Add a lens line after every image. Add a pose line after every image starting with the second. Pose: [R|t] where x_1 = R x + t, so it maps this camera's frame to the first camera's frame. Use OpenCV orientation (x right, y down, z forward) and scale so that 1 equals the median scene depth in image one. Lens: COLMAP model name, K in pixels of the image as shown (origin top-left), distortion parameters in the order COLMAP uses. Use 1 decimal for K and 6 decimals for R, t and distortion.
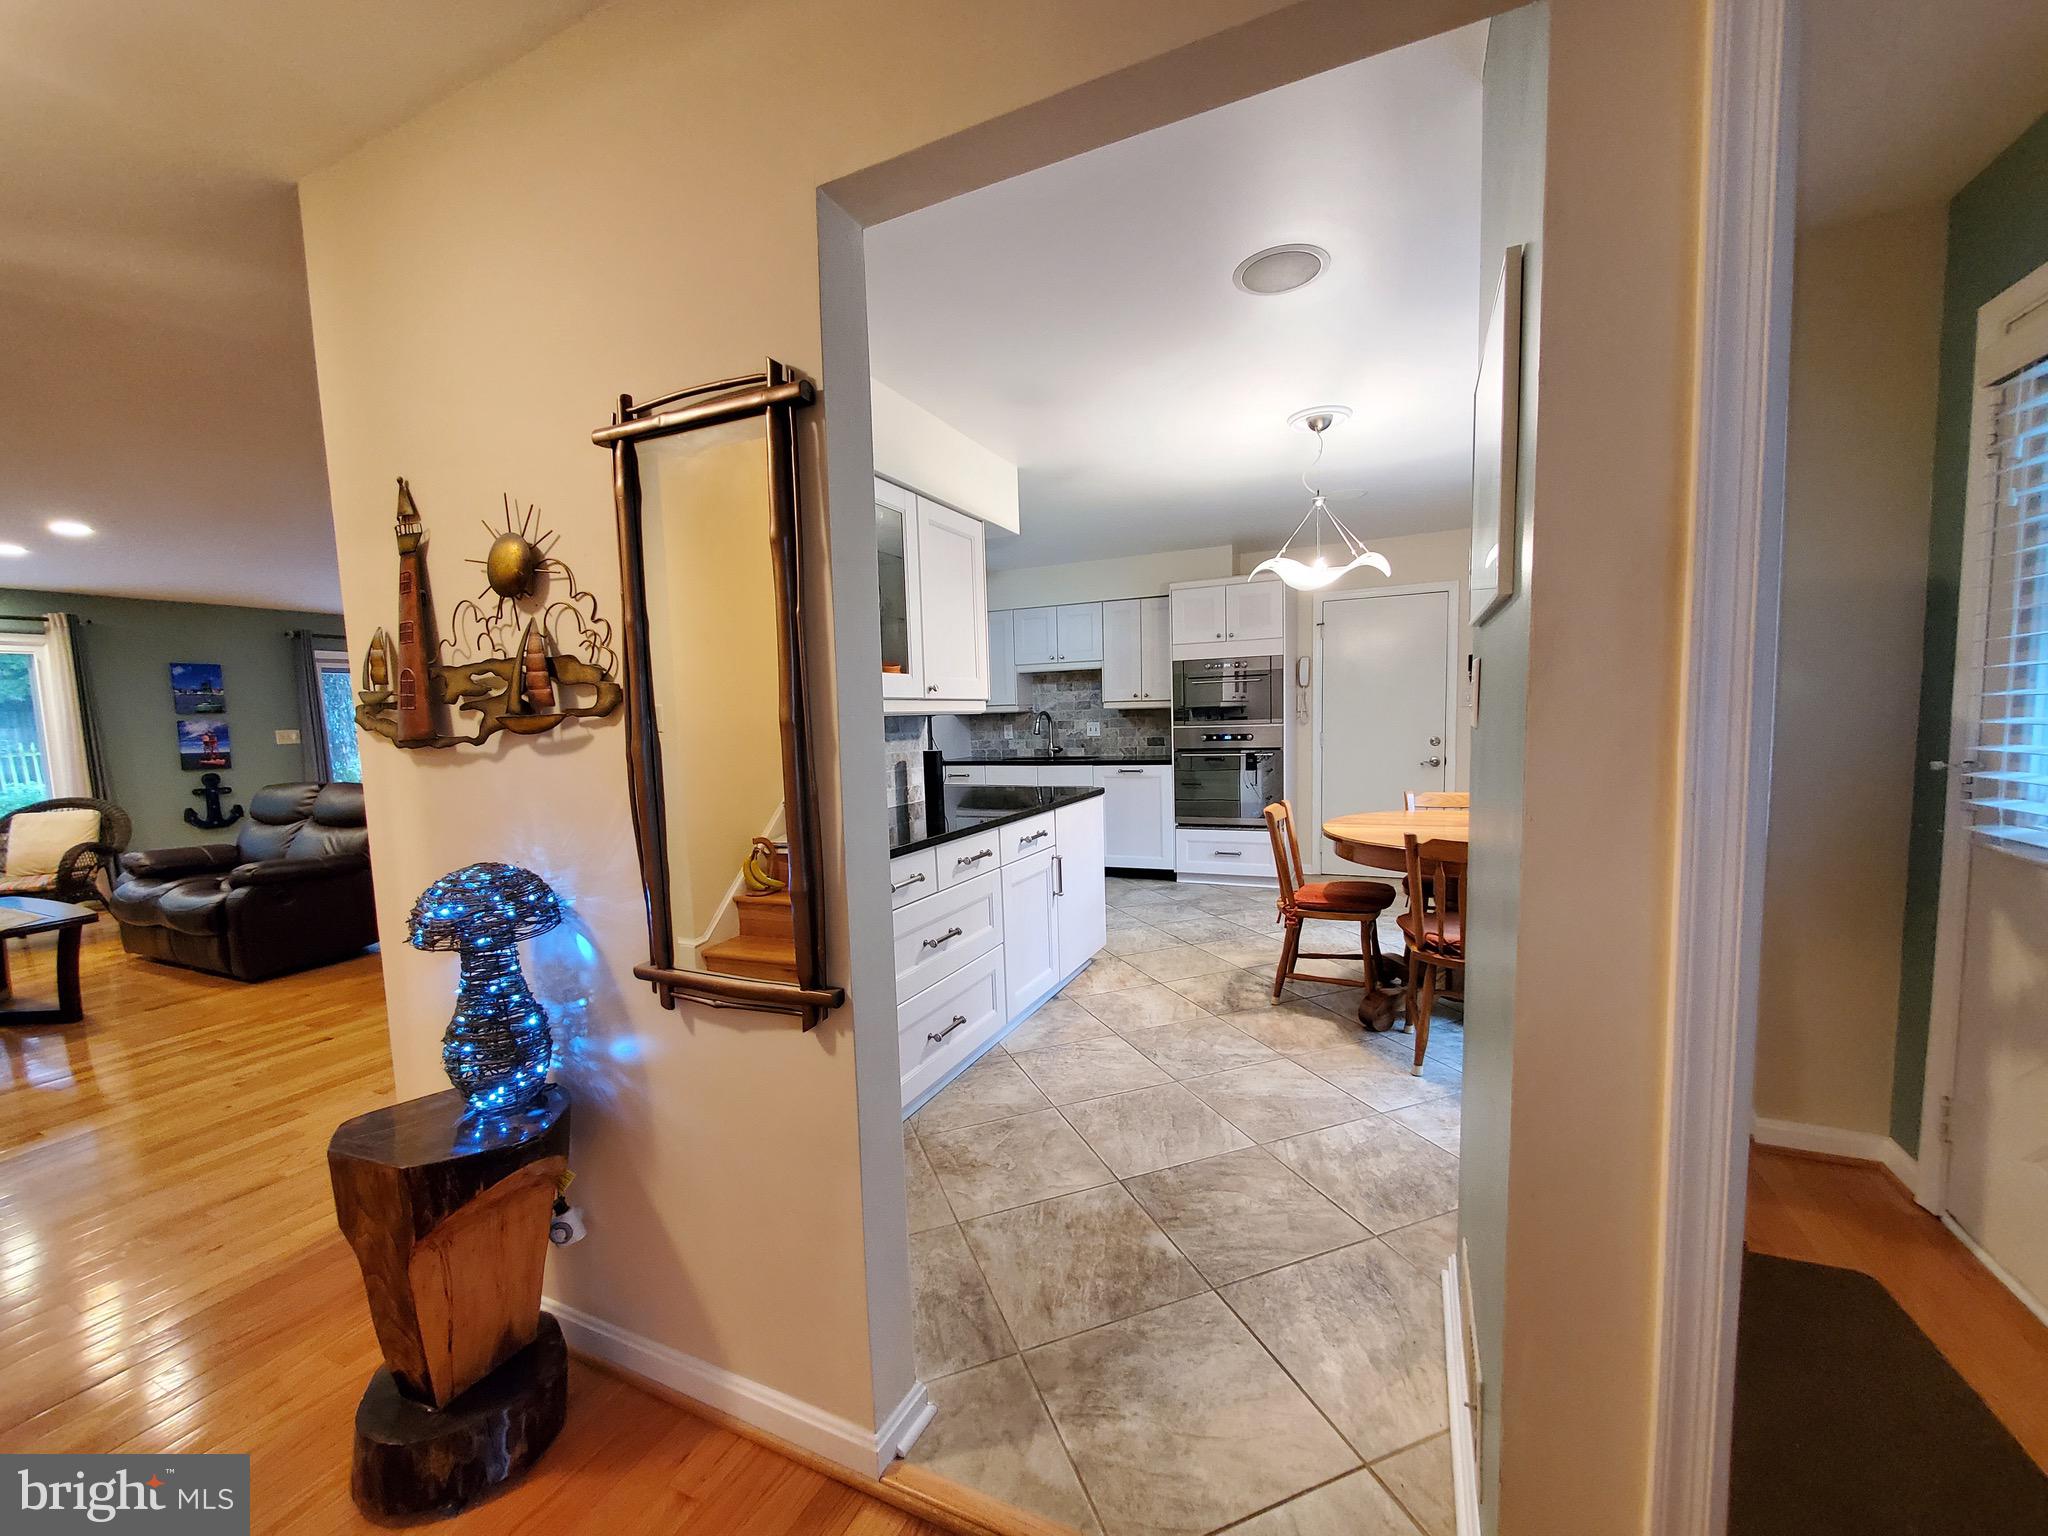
lens RADIAL K [[814.7, 0, 1030.2], [0, 814.7, 780.4], [0, 0, 1]] dist [-0.000296, -0.000351]
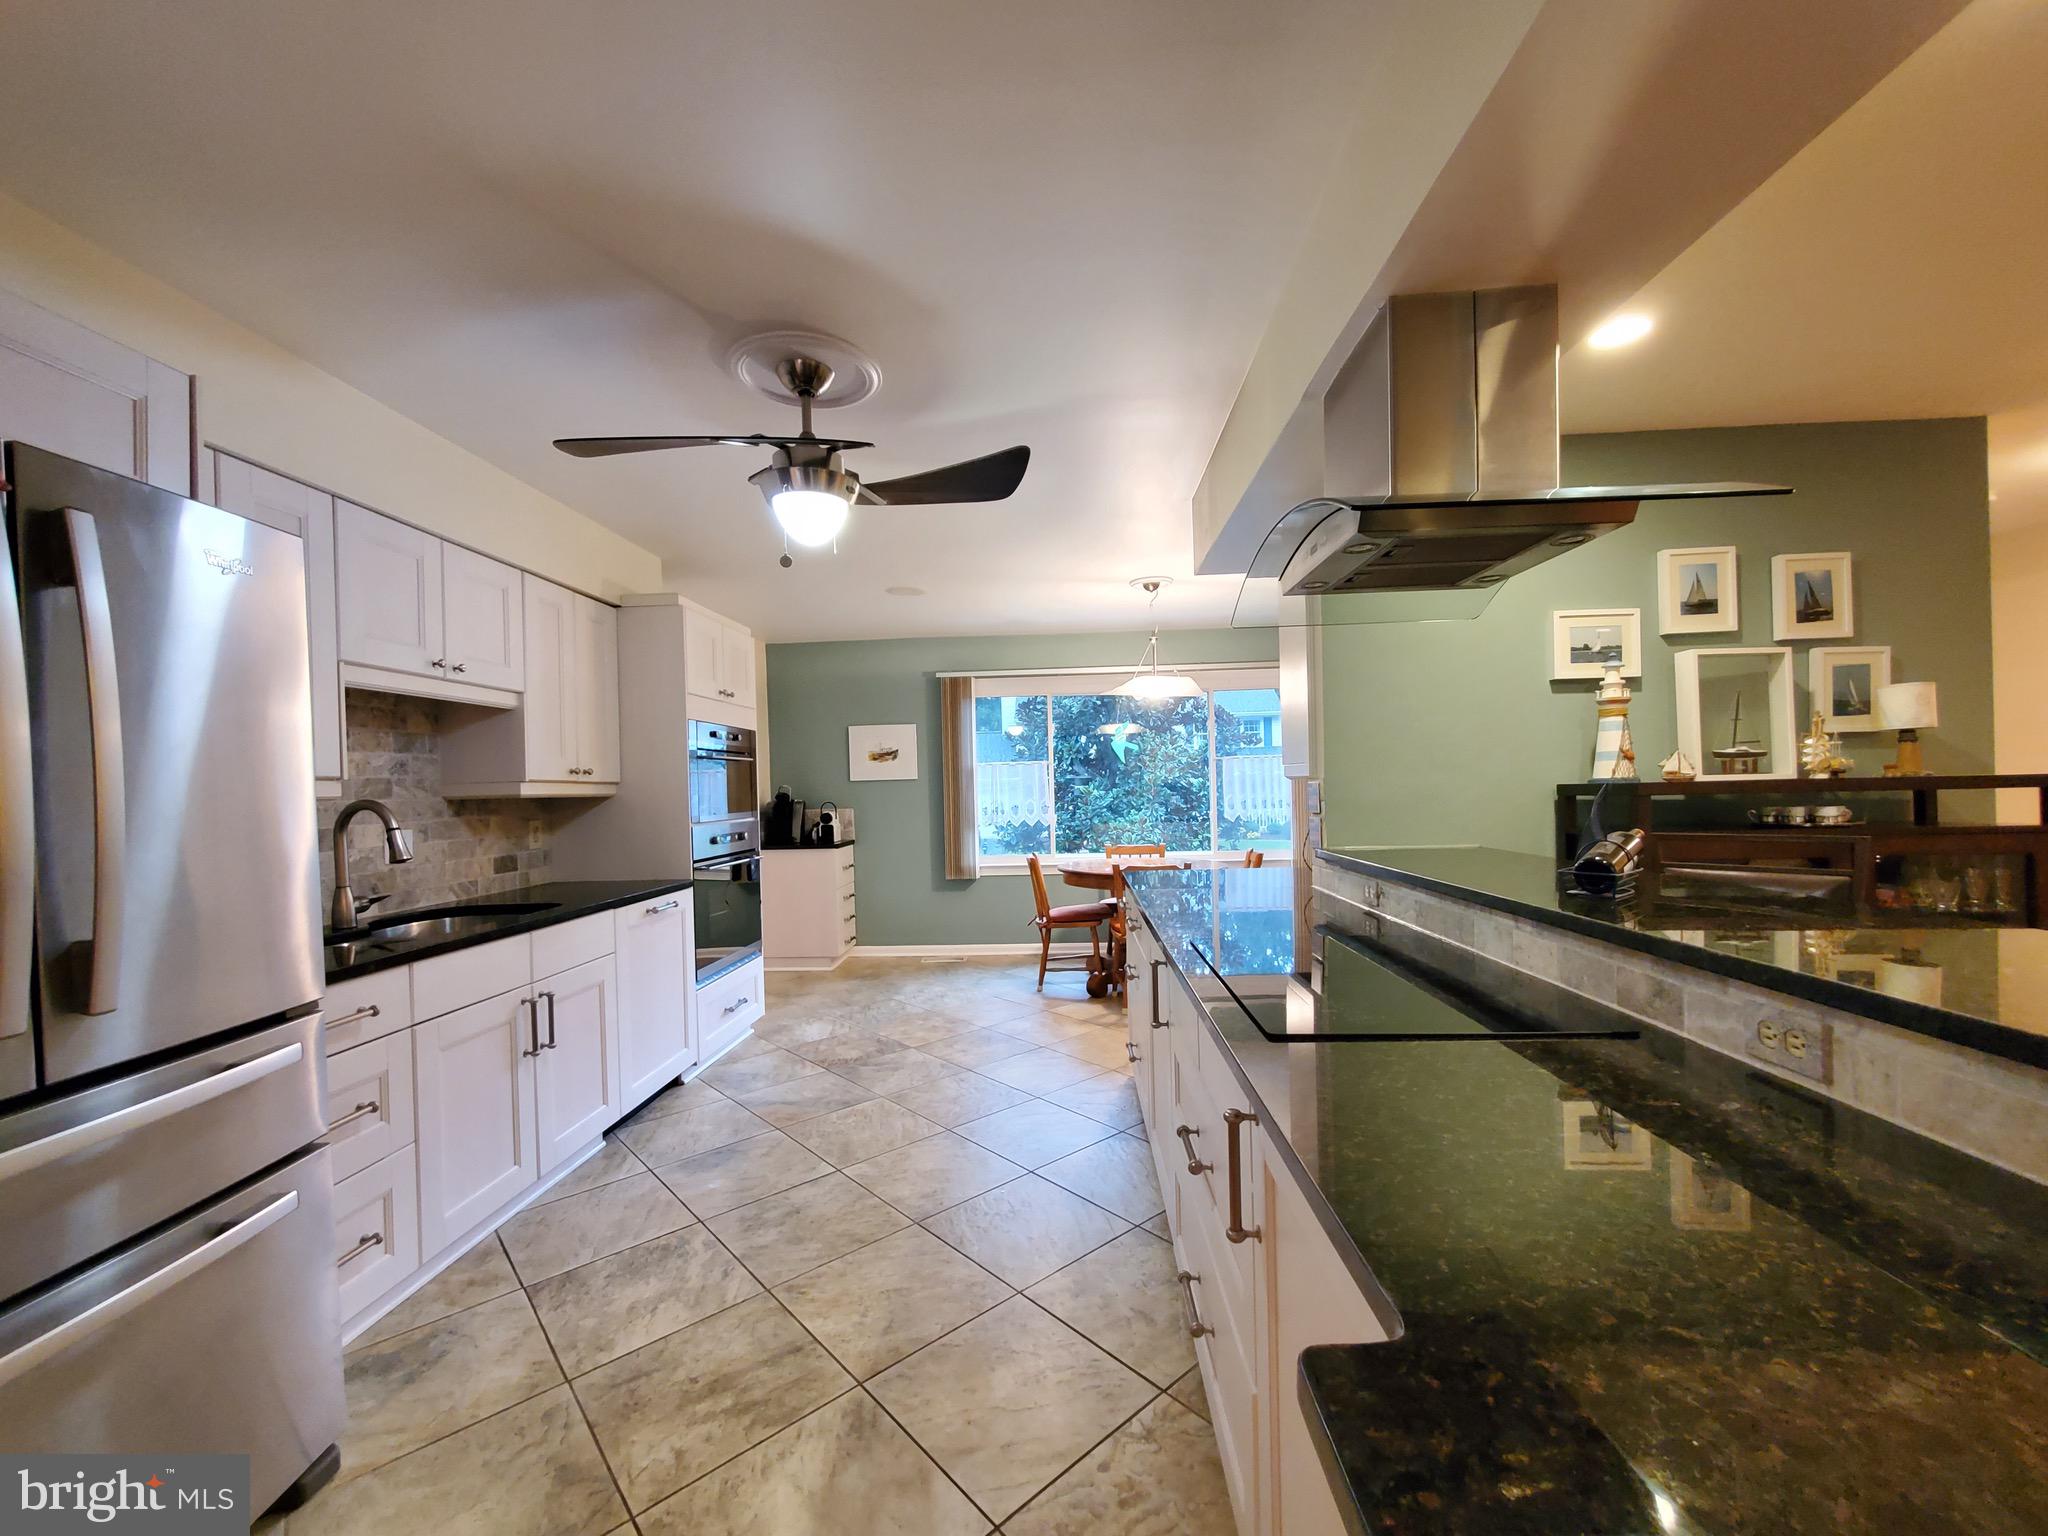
lens RADIAL K [[814.7, 0, 1021.4], [0, 814.7, 788.9], [0, 0, 1]] dist [-0.000296, -0.000351]
pose [[-0.363349, 0.035029, 0.930994, -0.489650], [0.113102, 0.993560, 0.006758, -0.069285], [-0.924762, 0.107753, -0.364971, 1.000165]]
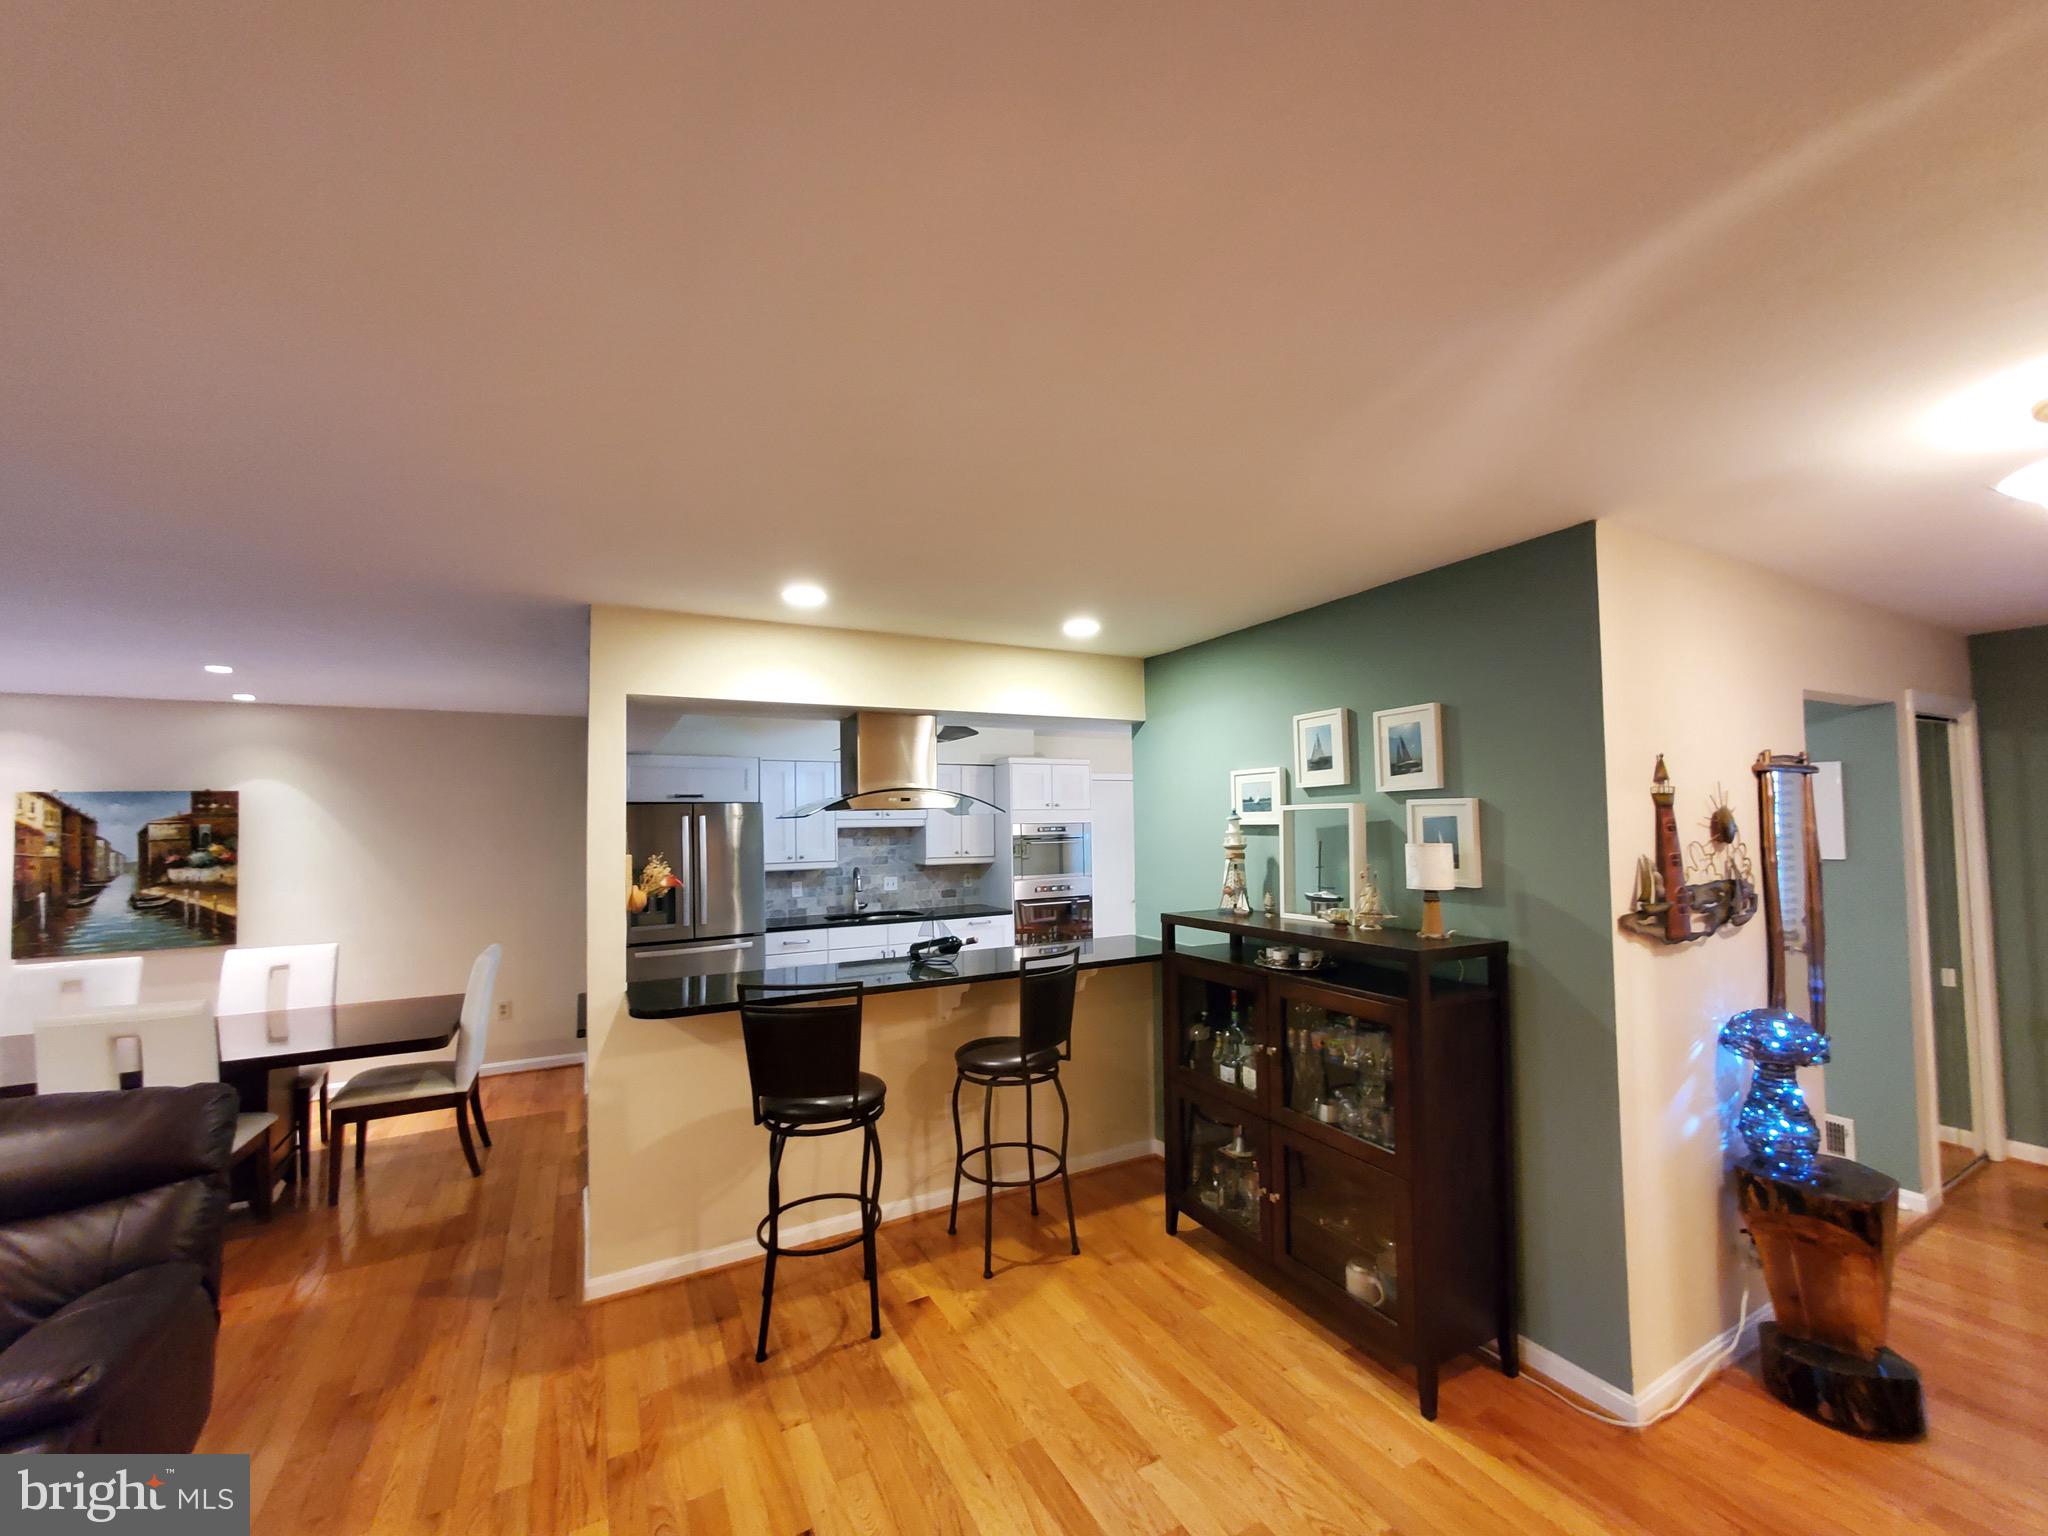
lens RADIAL K [[814.7, 0, 1021.3], [0, 814.7, 775.1], [0, 0, 1]] dist [-0.000296, -0.000351]
pose [[0.609554, 0.066371, 0.789962, -0.736531], [0.064116, 0.989097, -0.132575, -0.060812], [-0.790148, 0.131461, 0.598652, 0.290778]]
